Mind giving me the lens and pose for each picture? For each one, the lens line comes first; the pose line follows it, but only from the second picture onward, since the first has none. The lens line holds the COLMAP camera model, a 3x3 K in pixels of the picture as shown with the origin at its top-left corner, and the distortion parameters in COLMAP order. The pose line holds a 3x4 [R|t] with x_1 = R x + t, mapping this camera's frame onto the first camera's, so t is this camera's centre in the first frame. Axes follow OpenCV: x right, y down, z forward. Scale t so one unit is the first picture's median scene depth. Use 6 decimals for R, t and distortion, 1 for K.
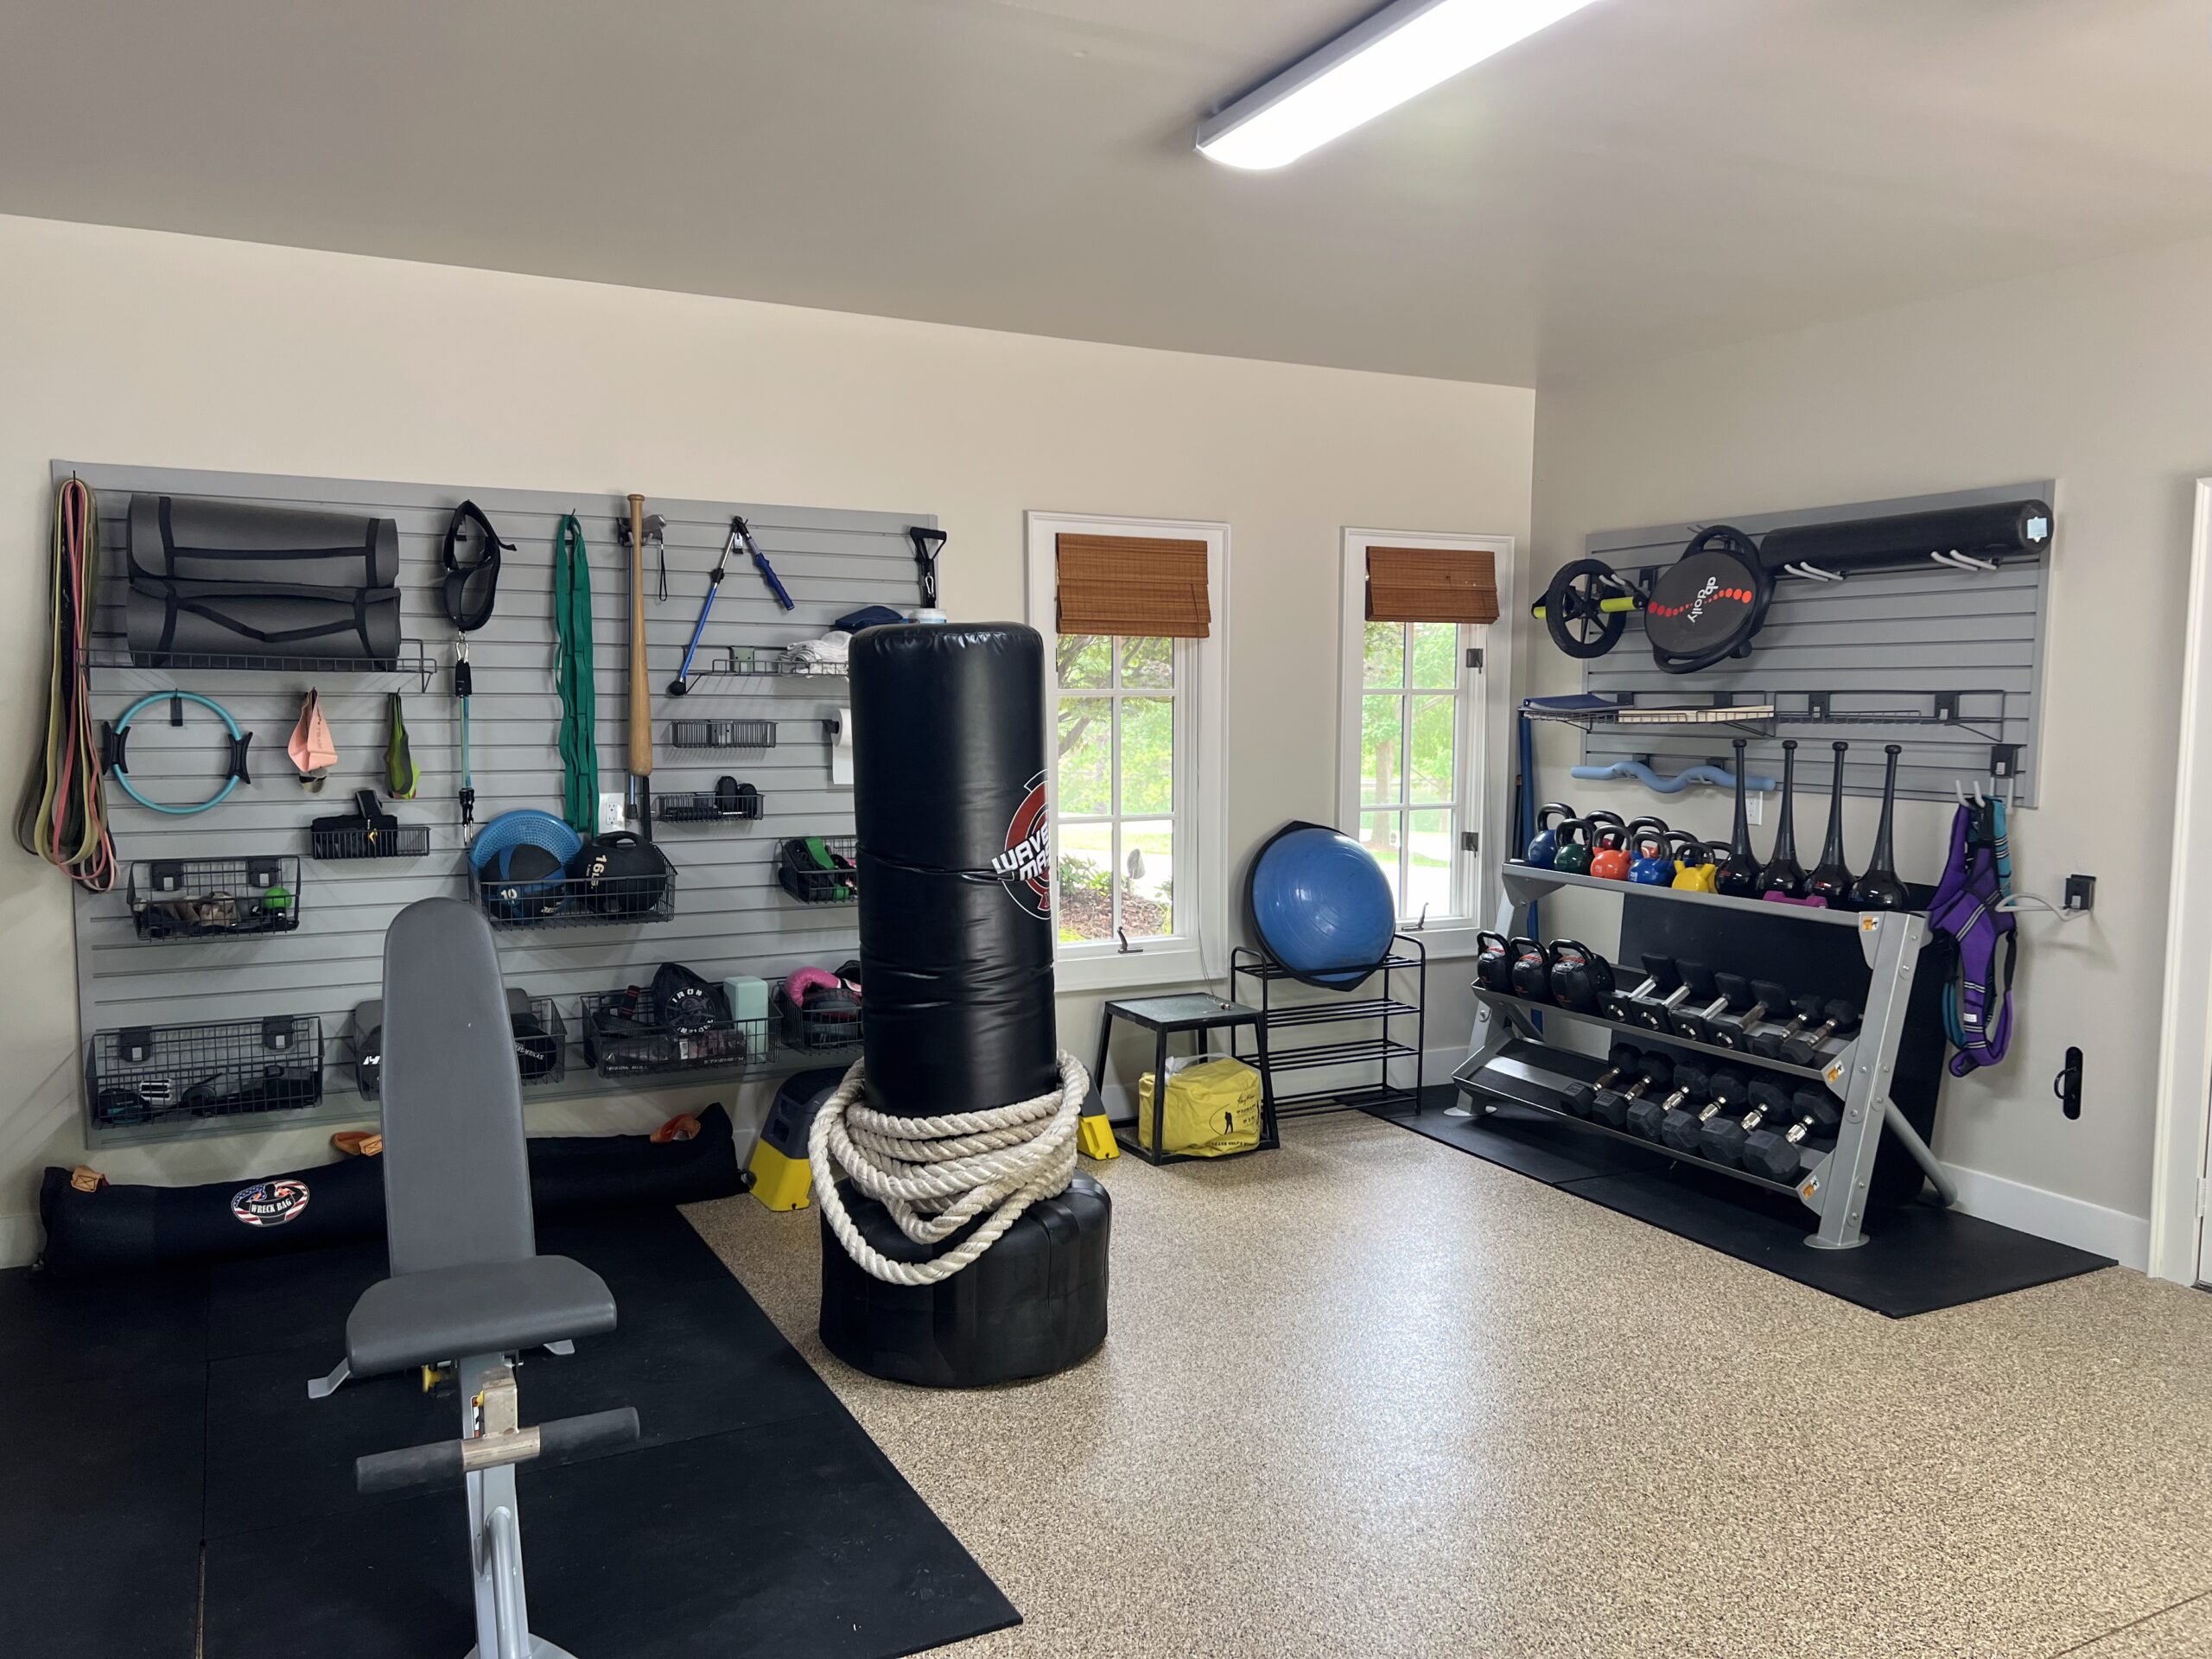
lens RADIAL K [[1674.6, 0, 1105.0], [0, 1674.6, 842.9], [0, 0, 1]] dist [0.066260, -0.004571]
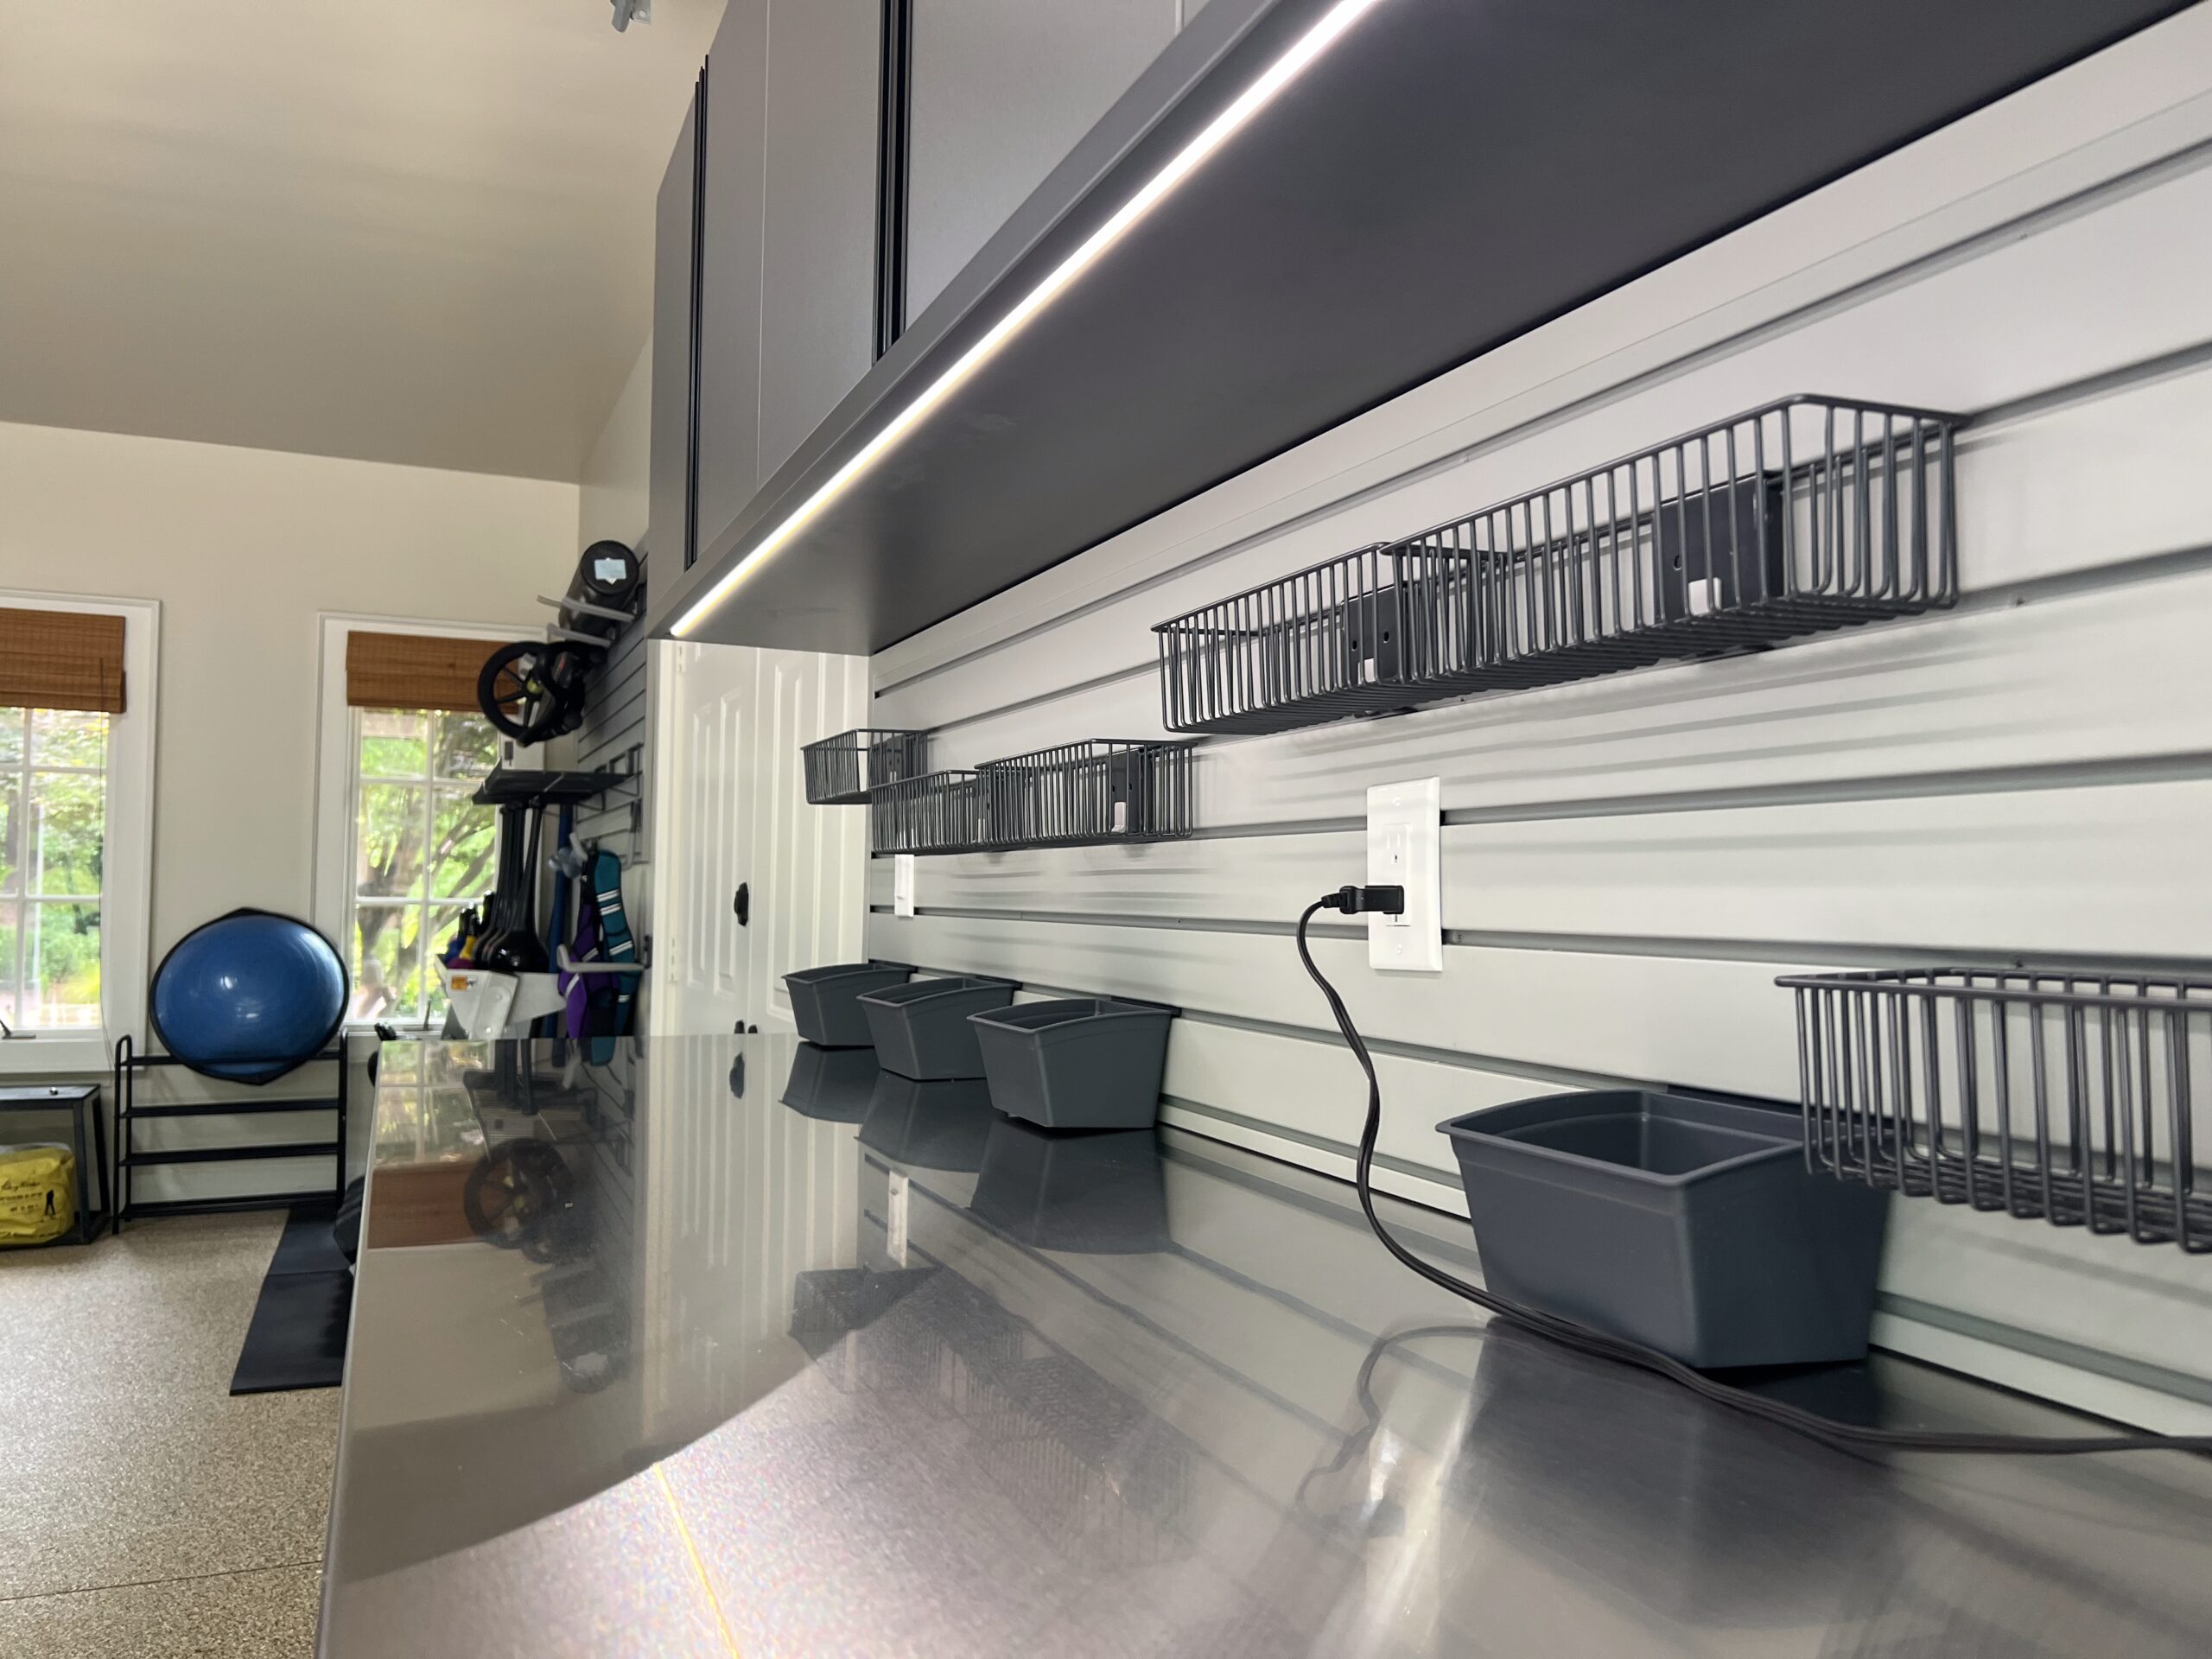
lens RADIAL K [[1645.7, 0, 1194.4], [0, 1645.7, 831.7], [0, 0, 1]] dist [0.009771, -0.001457]
pose [[0.999532, 0.008046, -0.029512, 0.780944], [-0.011942, 0.990866, -0.134321, 0.073536], [0.028161, 0.134610, 0.990498, 0.082747]]
